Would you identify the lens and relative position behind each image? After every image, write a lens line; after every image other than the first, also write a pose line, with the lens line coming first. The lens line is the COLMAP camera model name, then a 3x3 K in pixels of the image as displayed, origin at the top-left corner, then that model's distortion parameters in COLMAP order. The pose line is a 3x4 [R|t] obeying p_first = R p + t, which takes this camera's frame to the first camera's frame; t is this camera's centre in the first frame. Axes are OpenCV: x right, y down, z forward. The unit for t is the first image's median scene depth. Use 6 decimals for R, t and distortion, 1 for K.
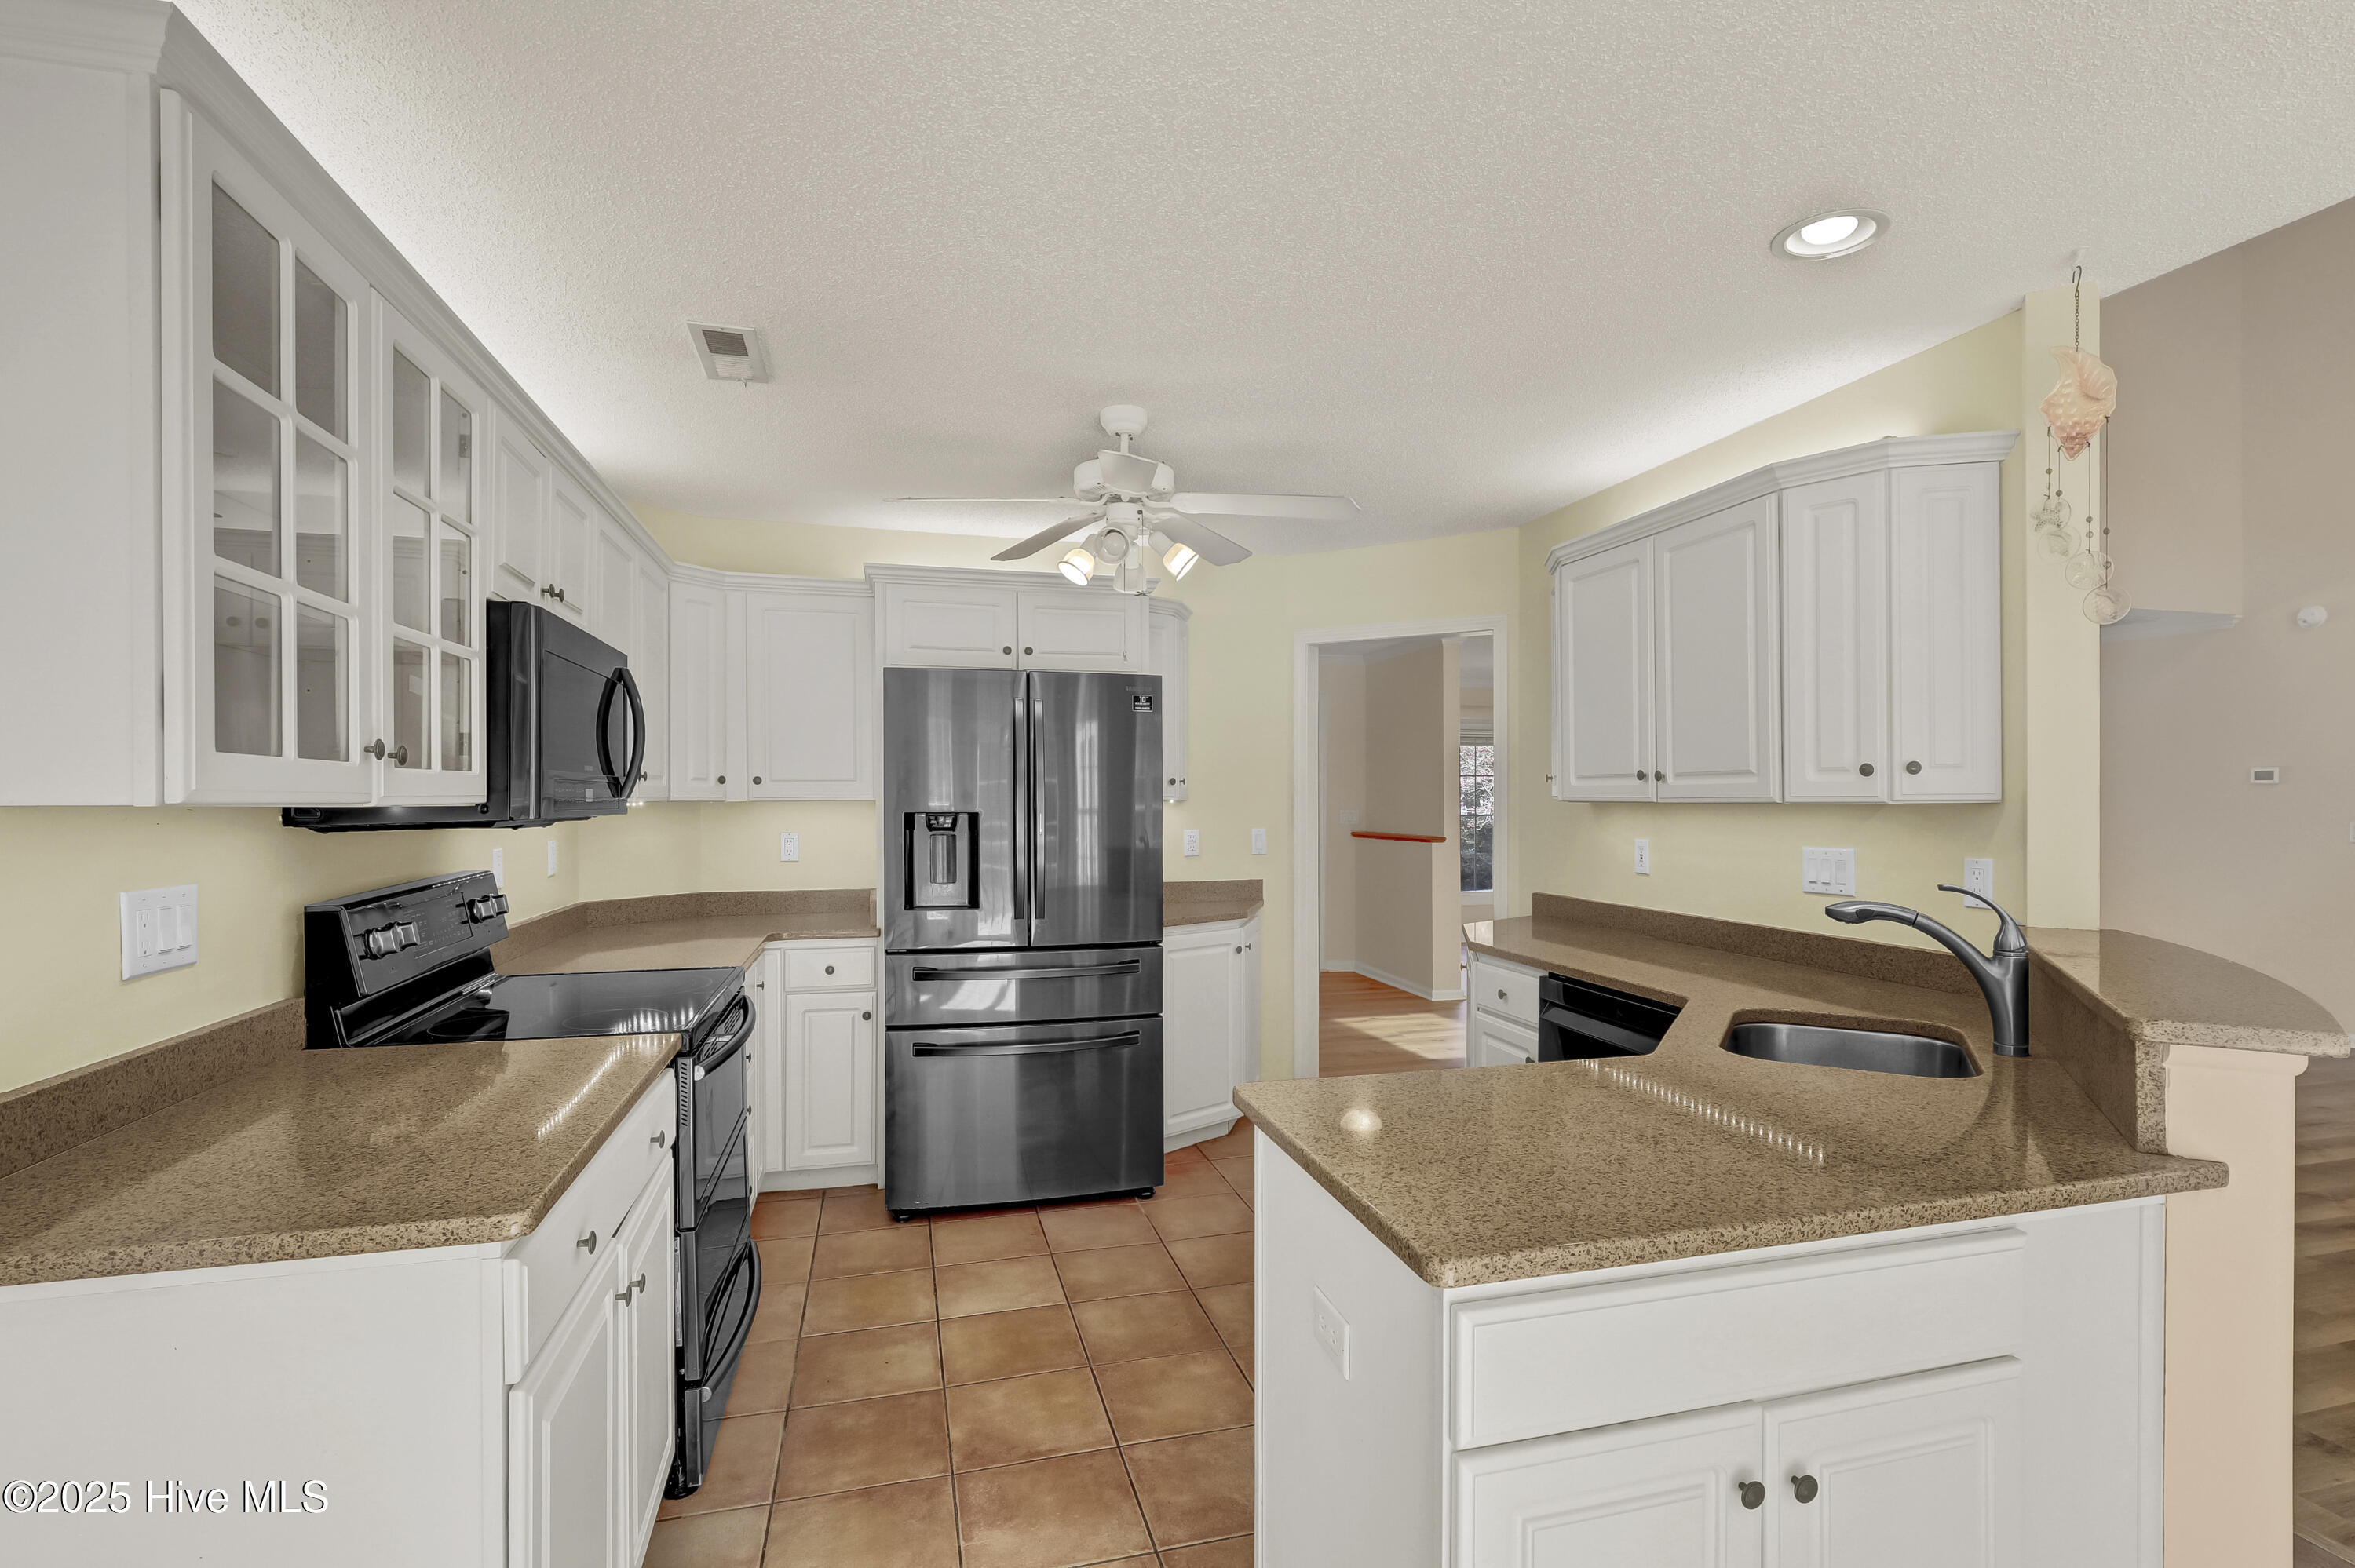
lens RADIAL K [[1142.2, 0, 1201.6], [0, 1142.2, 788.6], [0, 0, 1]] dist [0.004142, 0.000337]
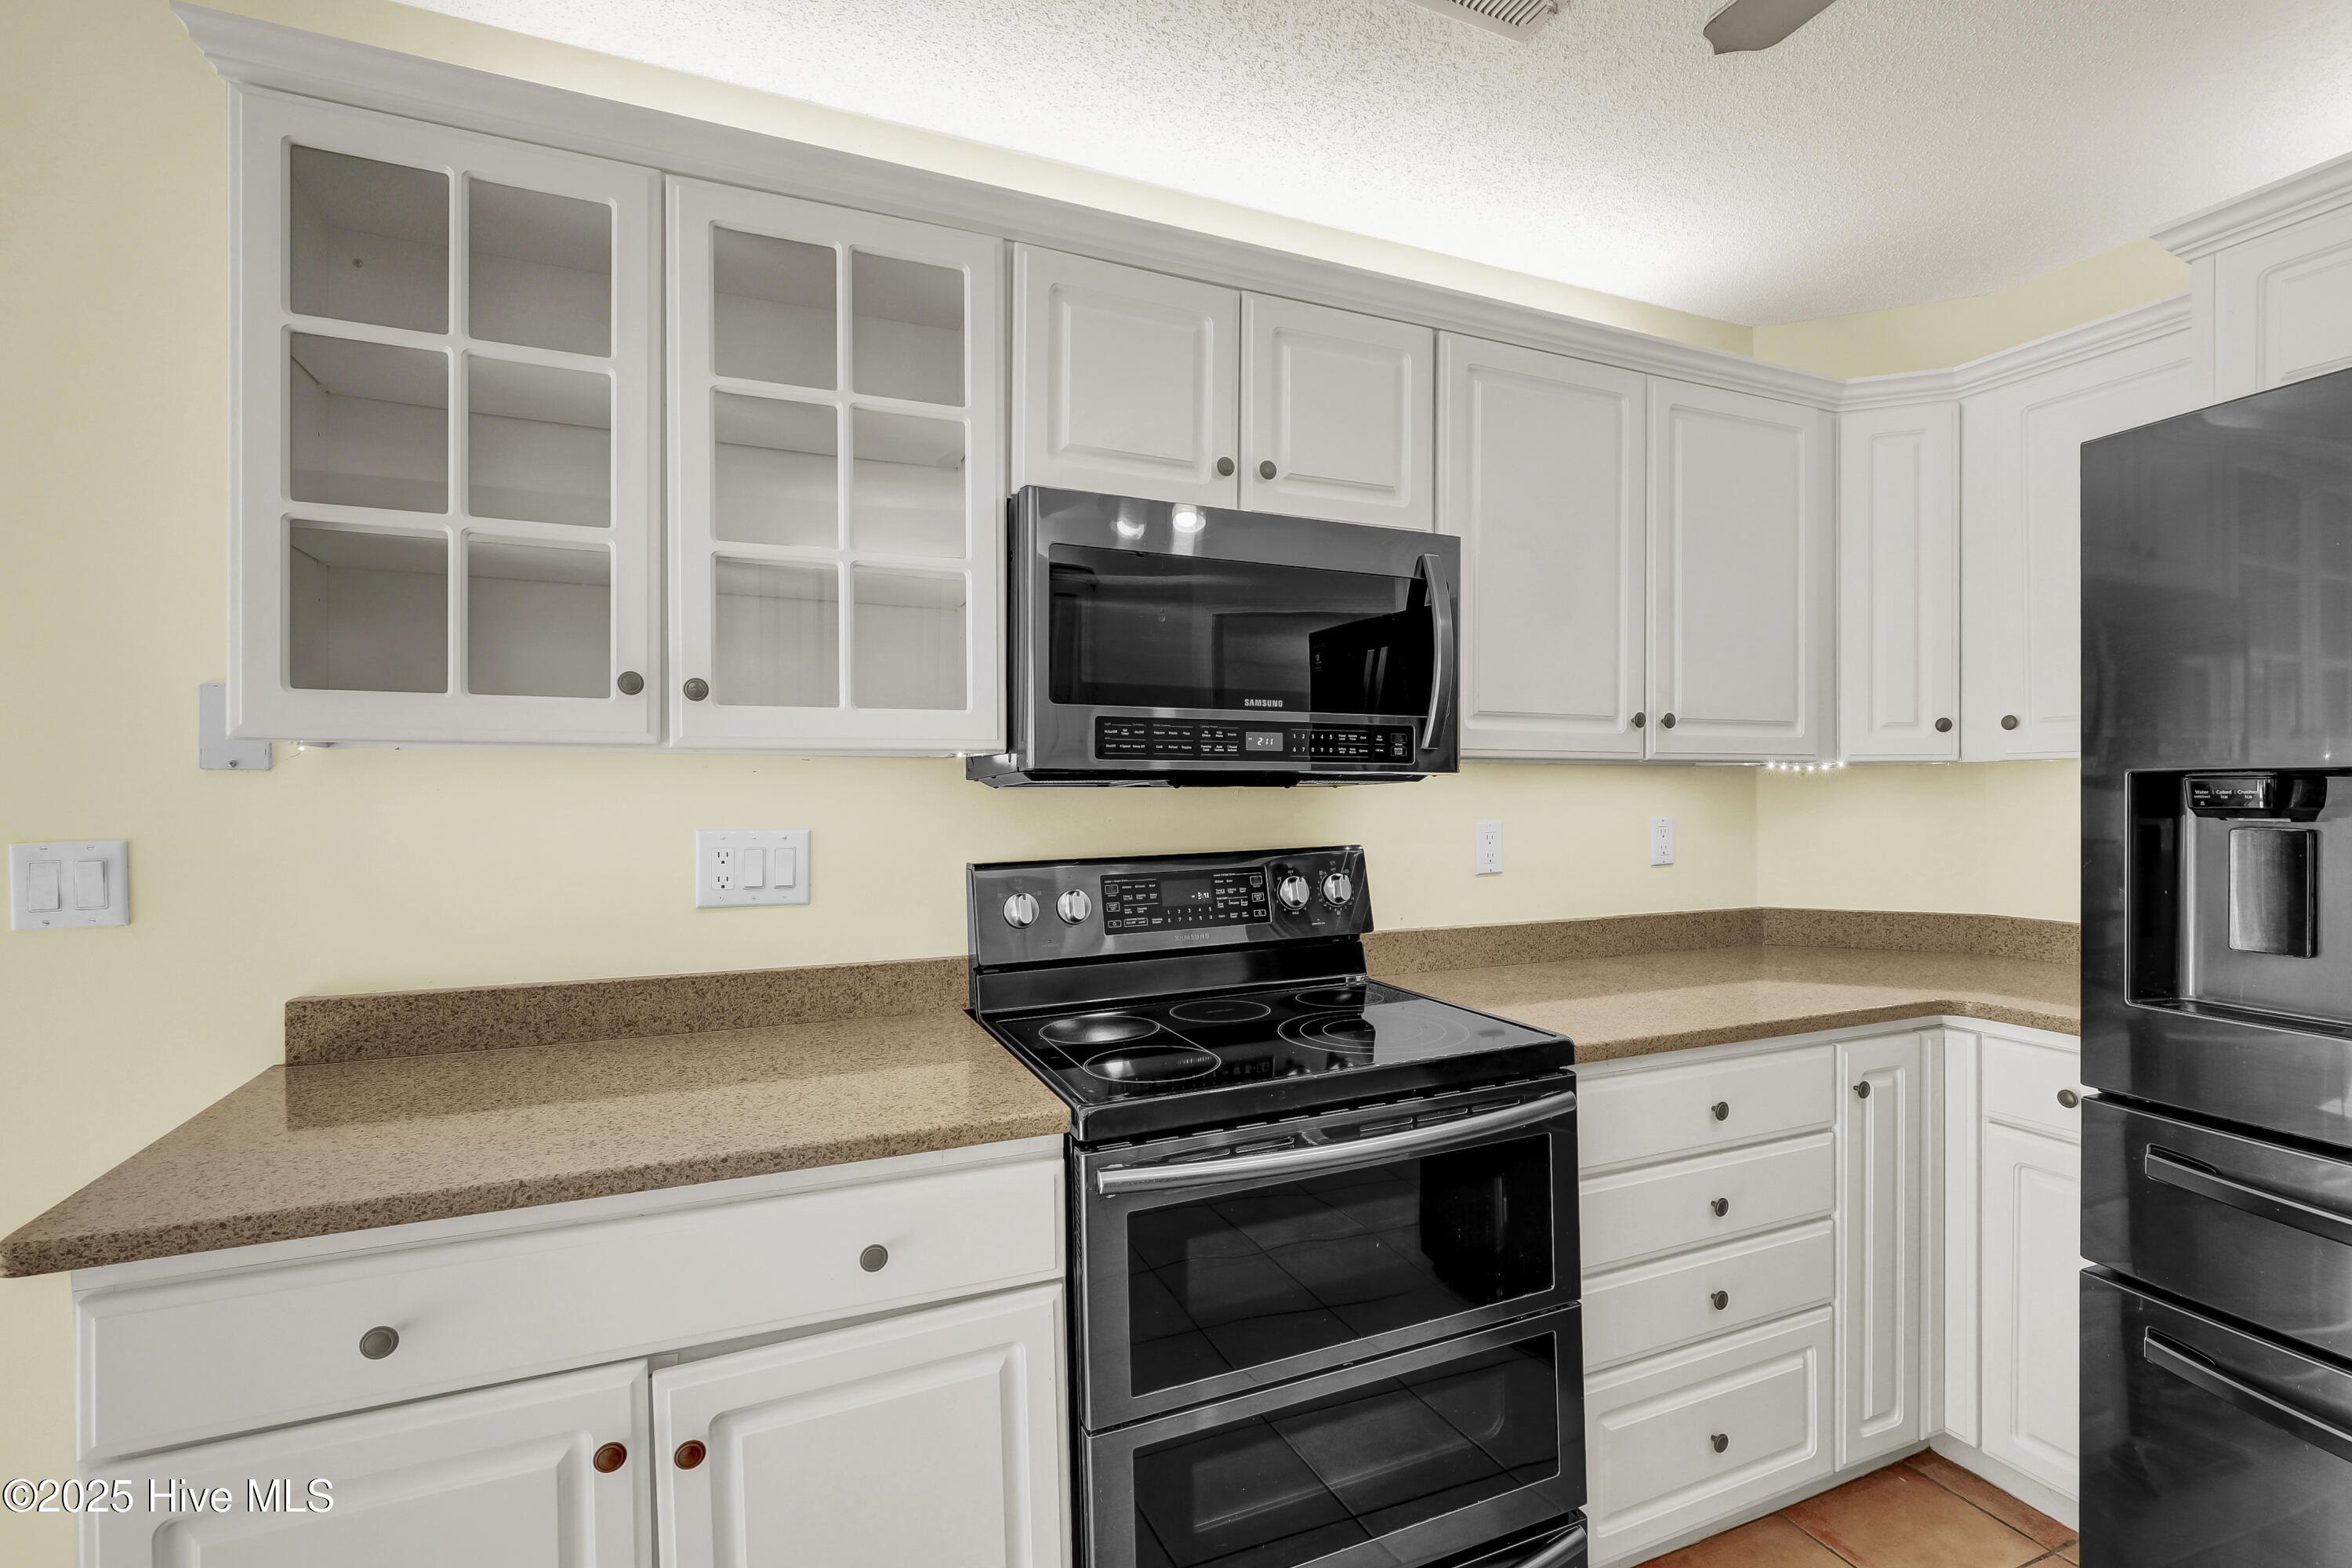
lens RADIAL K [[1103.5, 0, 1204.5], [0, 1103.5, 768.5], [0, 0, 1]] dist [-0.001621, 0.000108]
pose [[0.146717, -0.016462, -0.989042, 0.157125], [0.005807, 0.999859, -0.015780, 0.040999], [0.989161, -0.003429, 0.146792, 1.038743]]
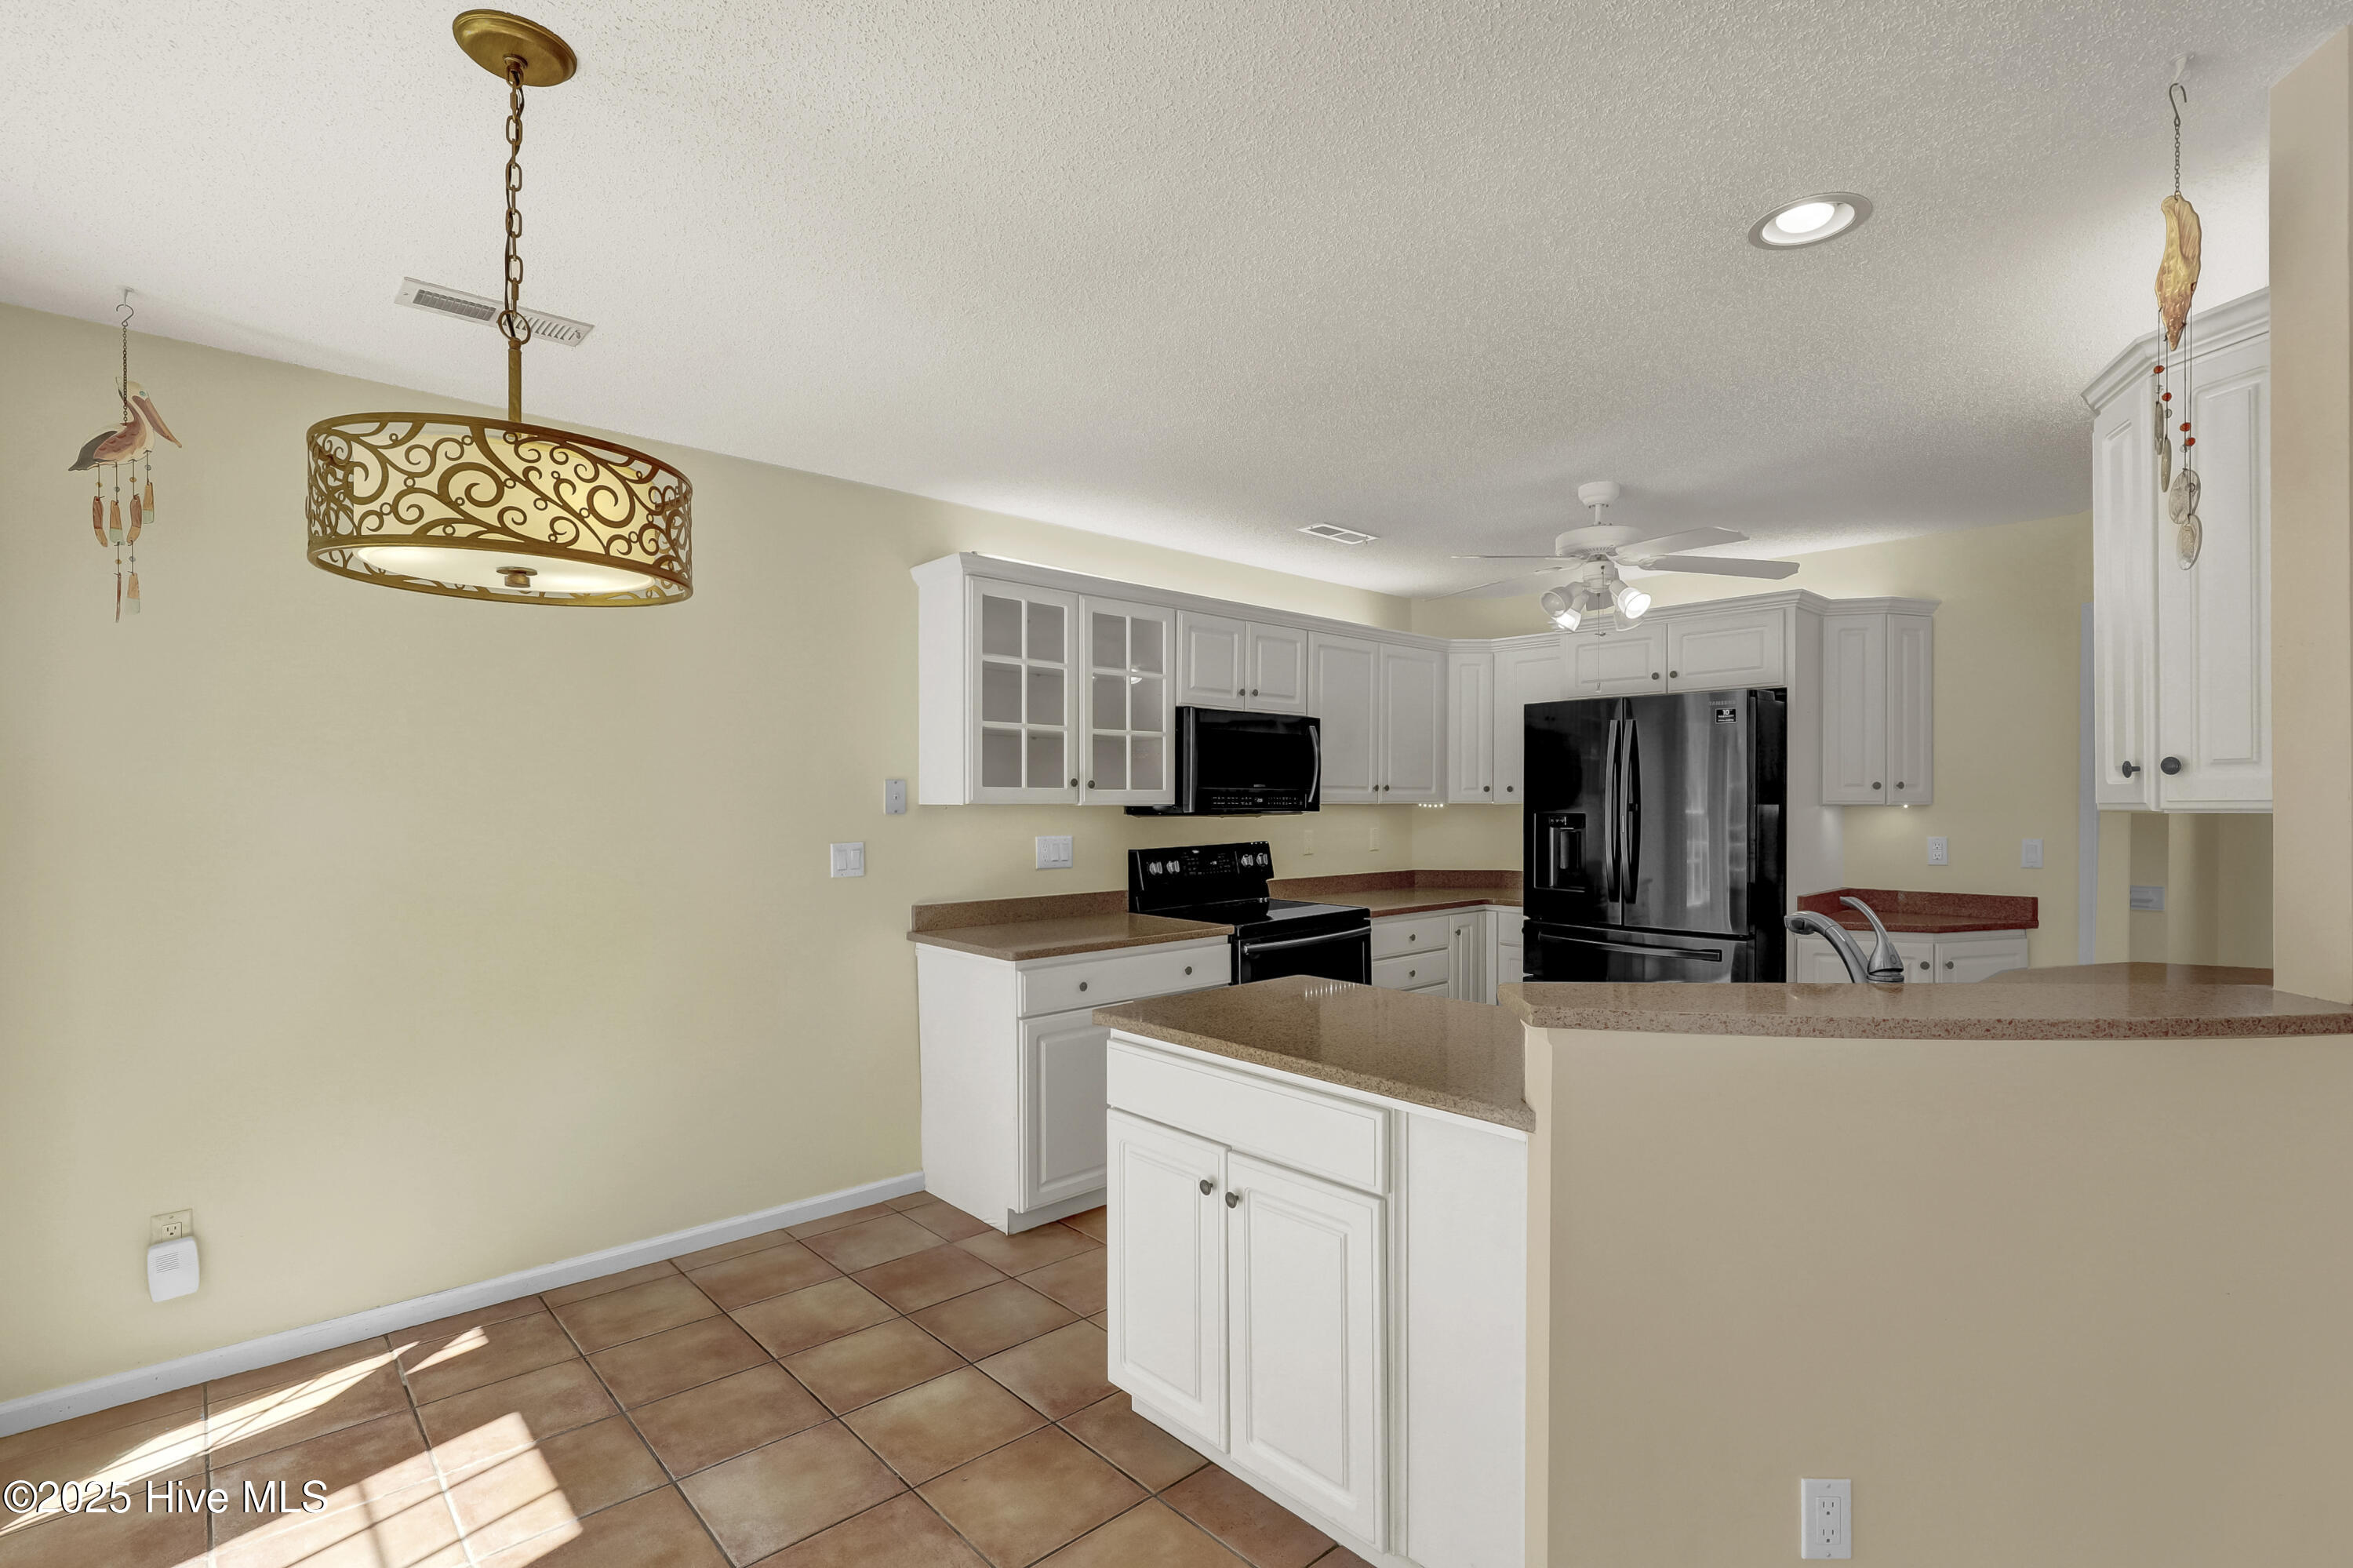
lens RADIAL K [[1103.1, 0, 1176.5], [0, 1103.1, 784.0], [0, 0, 1]] dist [0.023326, 0.000224]
pose [[0.442576, -0.012260, -0.896647, 1.204257], [0.005190, 0.999925, -0.011110, -0.001003], [0.896716, 0.000264, 0.442606, 0.108603]]
